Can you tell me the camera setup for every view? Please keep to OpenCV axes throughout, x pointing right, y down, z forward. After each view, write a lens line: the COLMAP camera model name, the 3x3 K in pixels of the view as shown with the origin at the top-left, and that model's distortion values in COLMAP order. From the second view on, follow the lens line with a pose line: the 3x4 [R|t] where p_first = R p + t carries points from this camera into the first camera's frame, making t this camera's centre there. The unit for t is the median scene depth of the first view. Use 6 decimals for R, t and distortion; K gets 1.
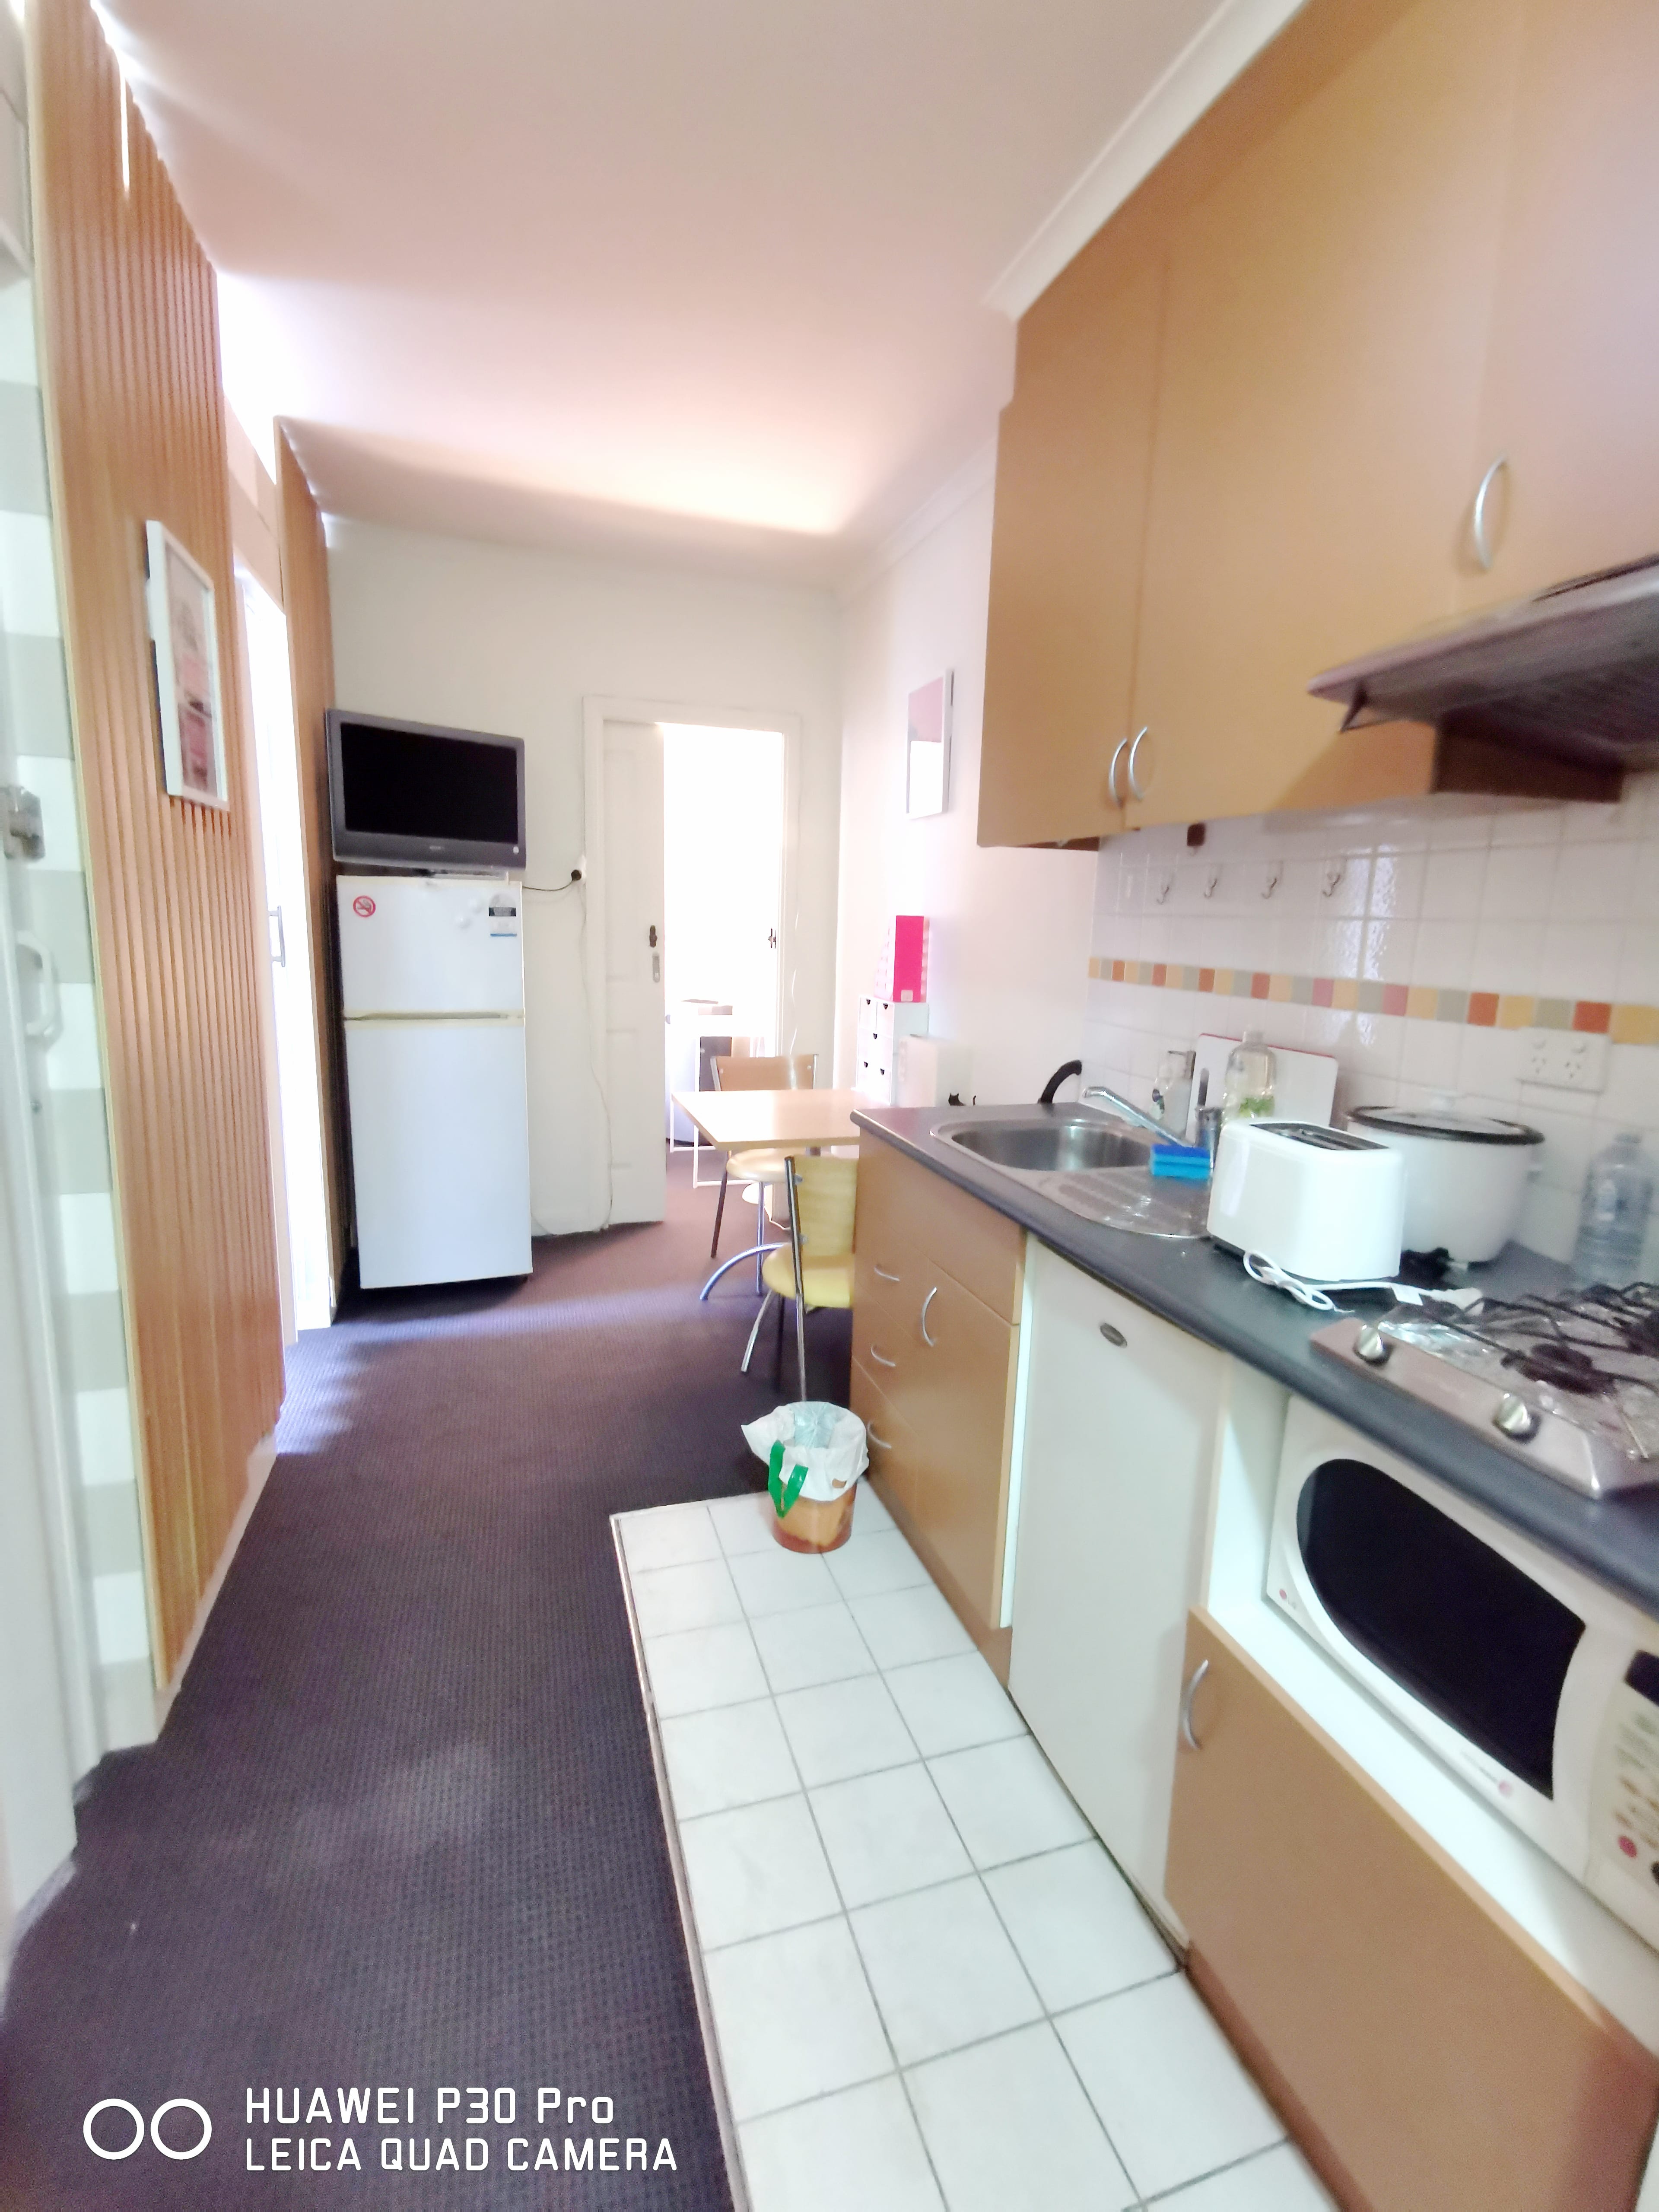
lens RADIAL K [[1021.3, 0, 829.5], [0, 1021.3, 1106.0], [0, 0, 1]] dist [0.000555, 0.000062]
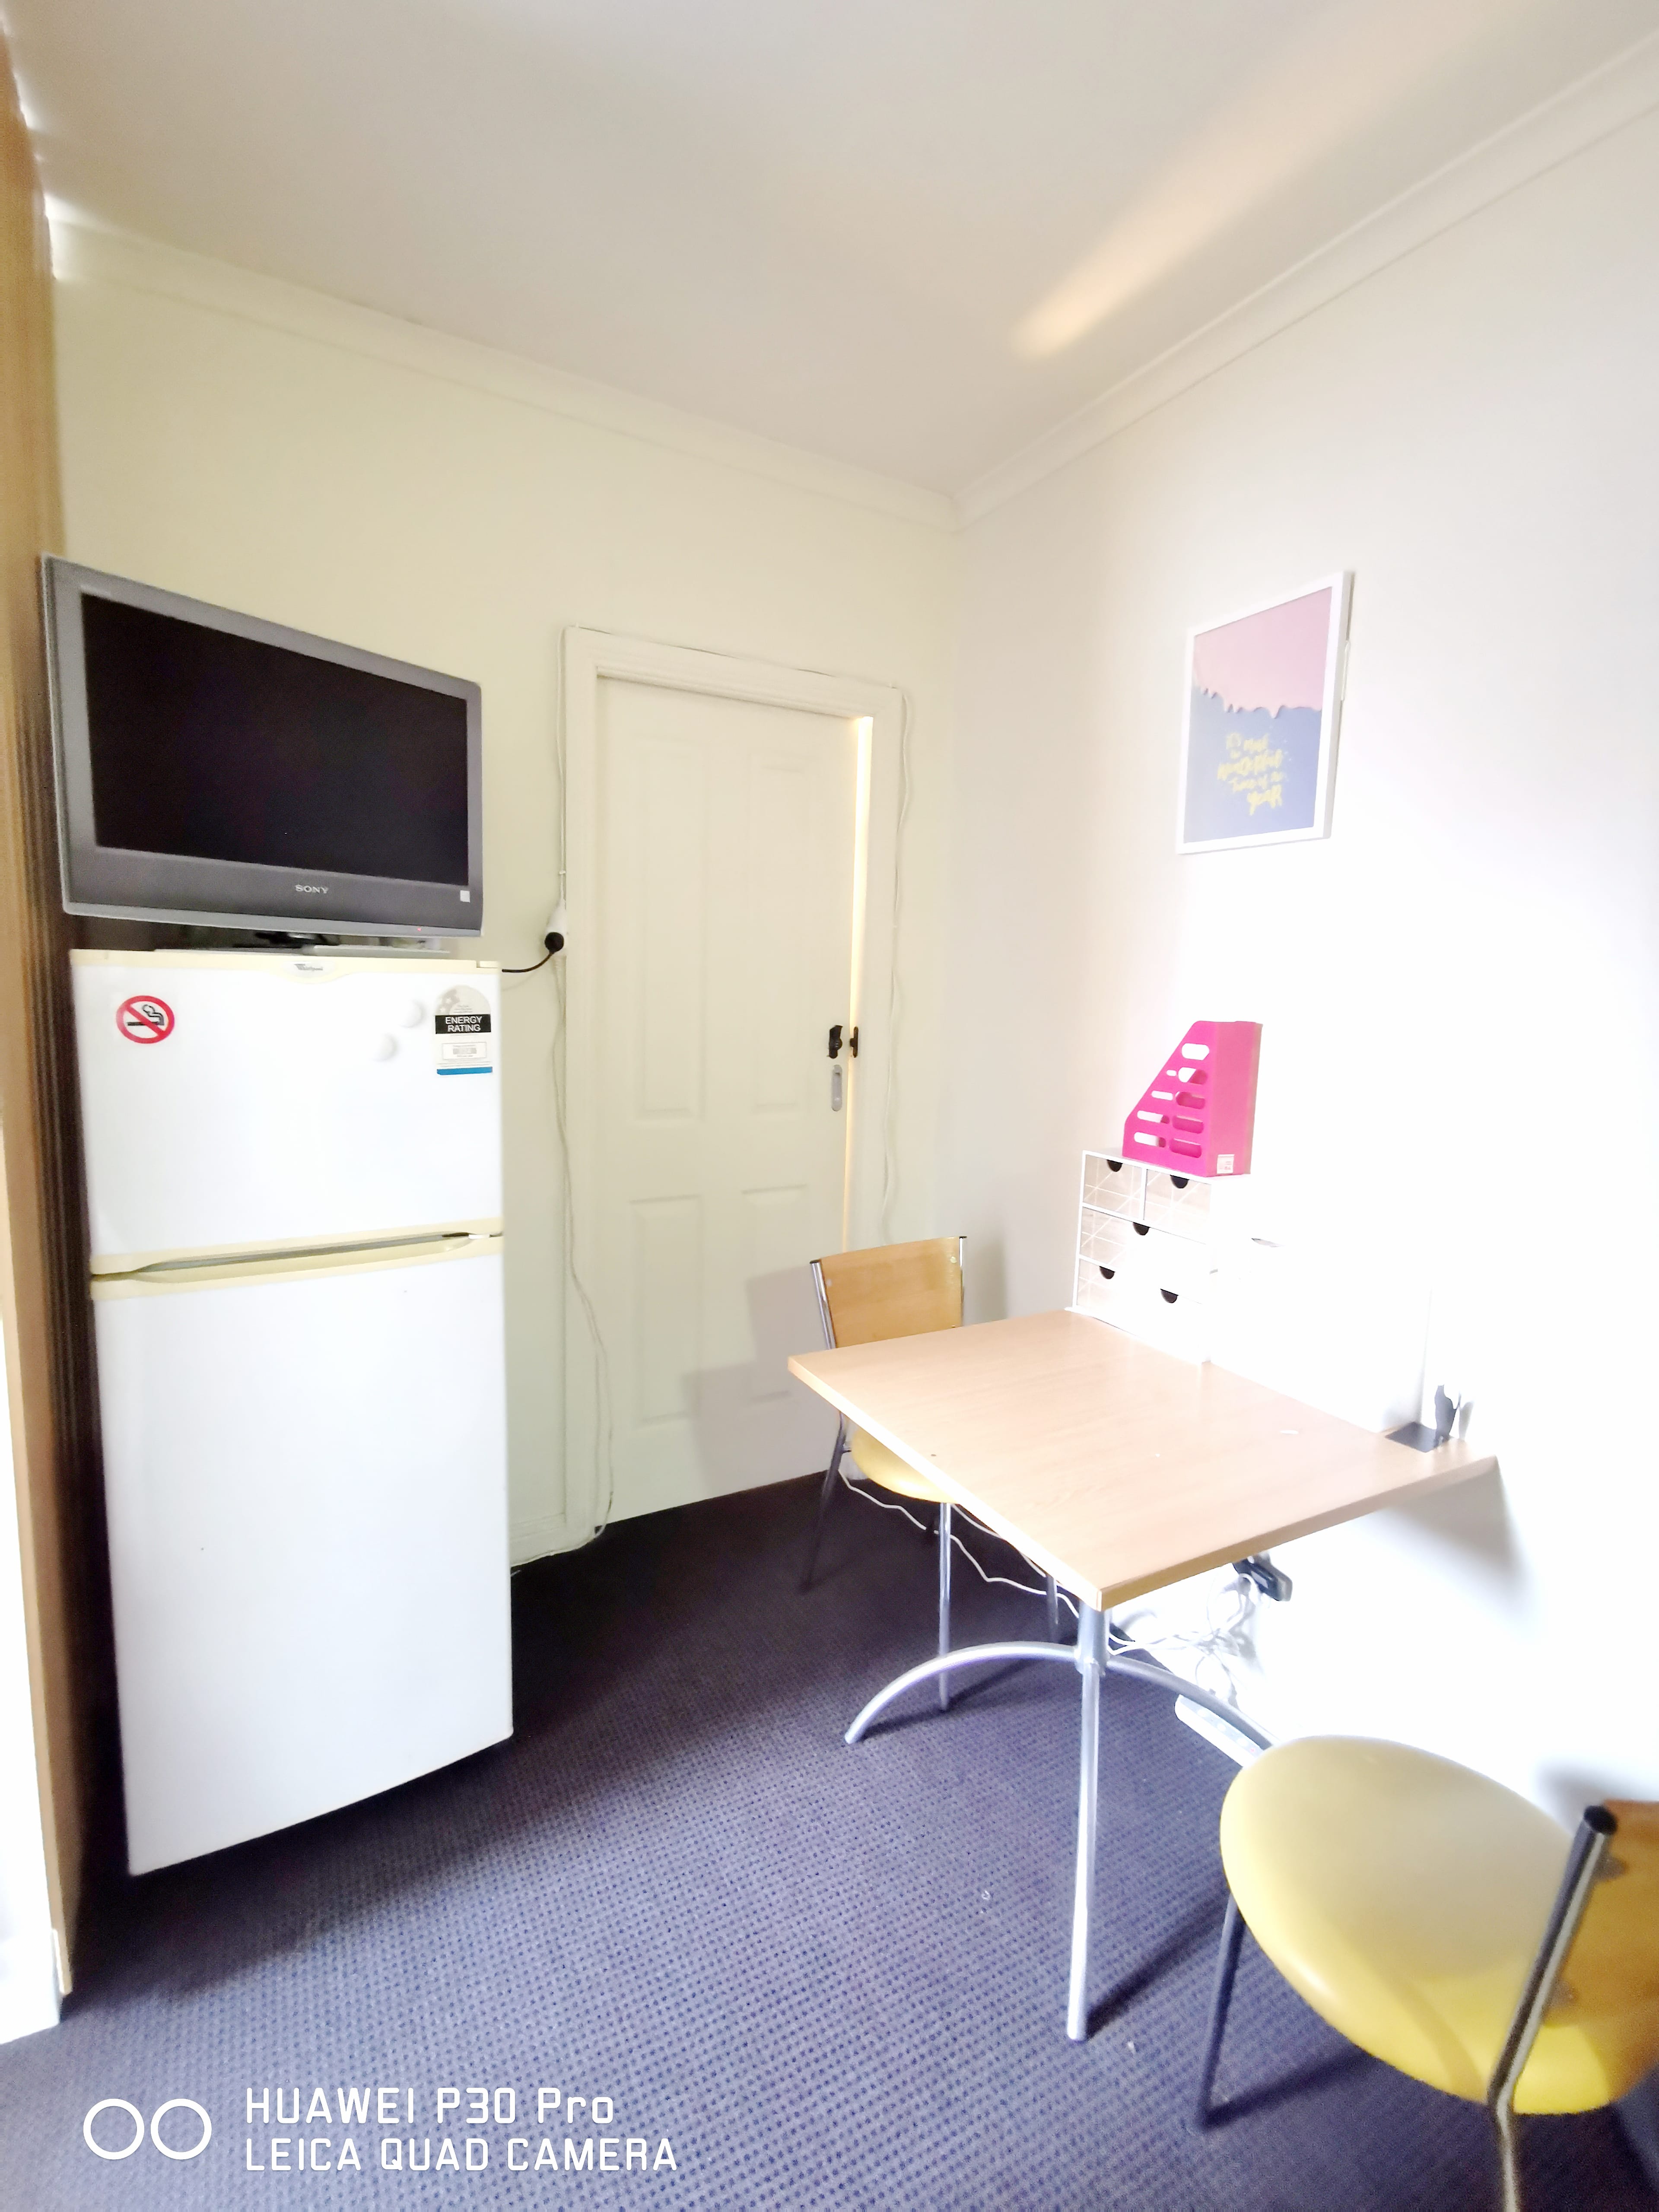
lens RADIAL K [[1034.9, 0, 829.5], [0, 1034.9, 1106.0], [0, 0, 1]] dist [0.038115, -0.025305]
pose [[0.983173, -0.025617, 0.180872, -0.237333], [0.035297, 0.998100, -0.050505, -0.119037], [-0.179235, 0.056040, 0.982209, 0.484823]]
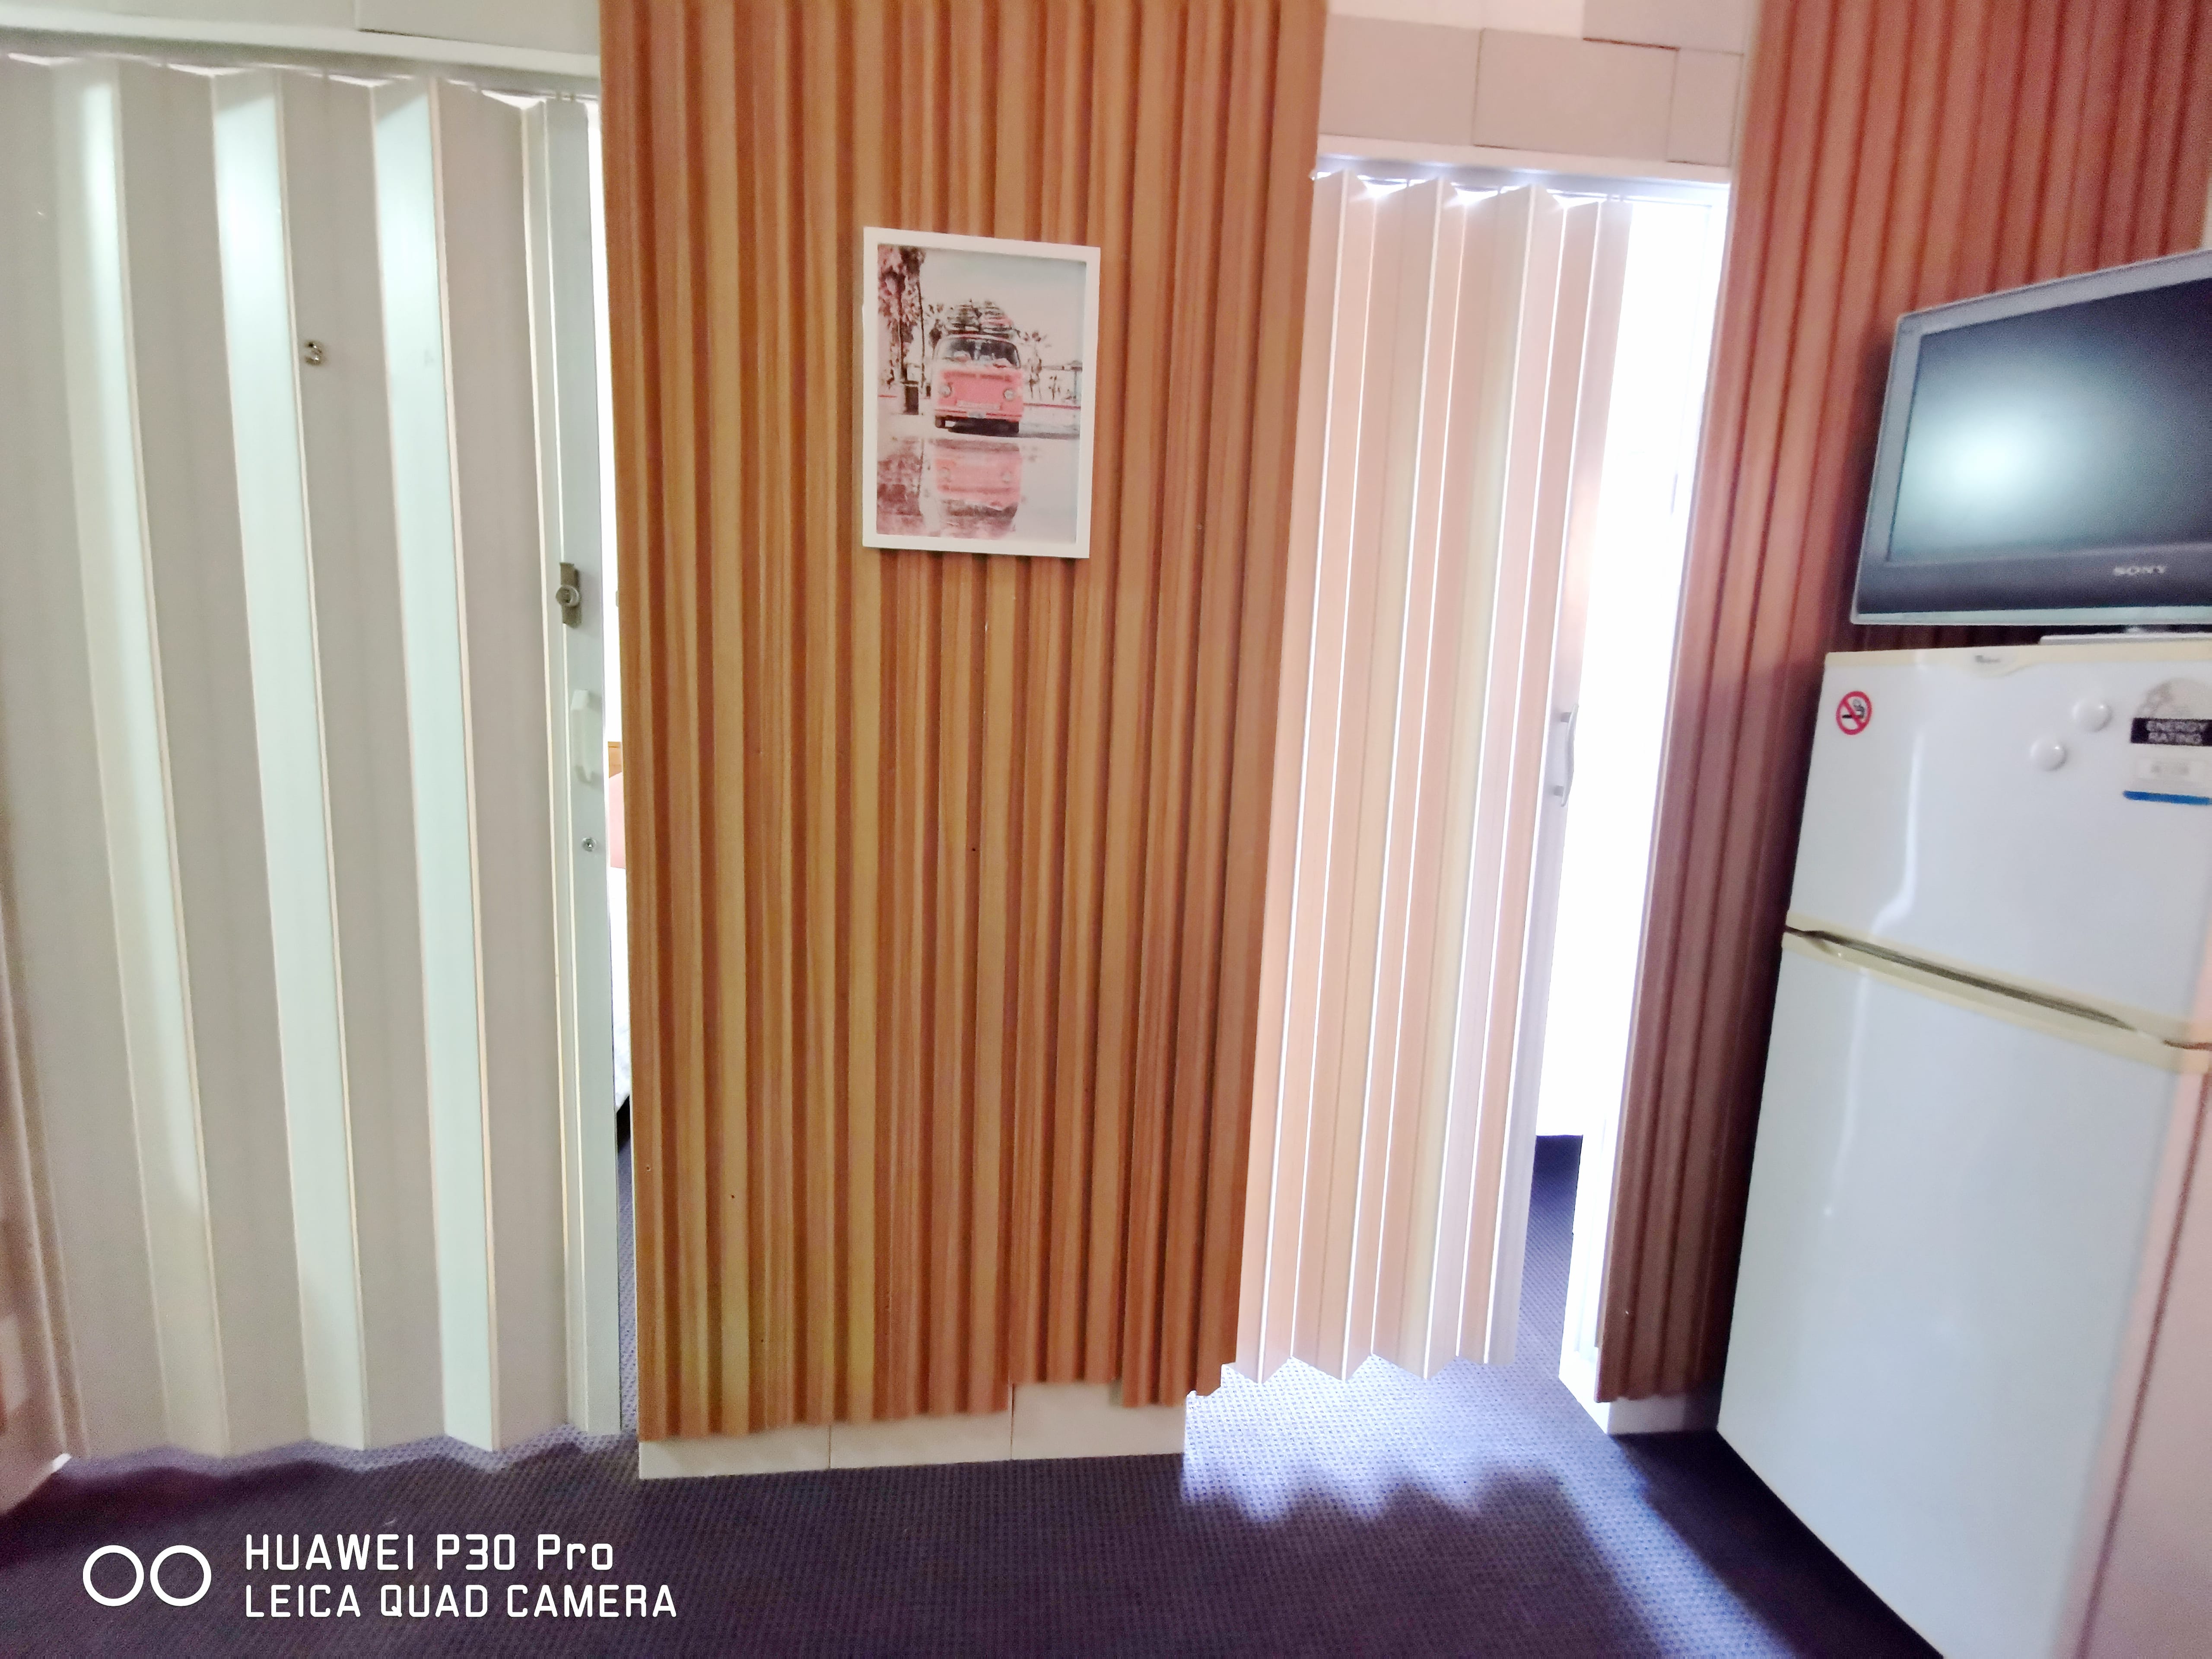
lens RADIAL K [[1034.9, 0, 1106.0], [0, 1034.9, 829.5], [0, 0, 1]] dist [0.038115, -0.025305]
pose [[-0.199412, 0.102235, -0.974568, 0.099461], [-0.217934, 0.965008, 0.145825, -0.129688], [0.955374, 0.241471, -0.170154, 0.717938]]
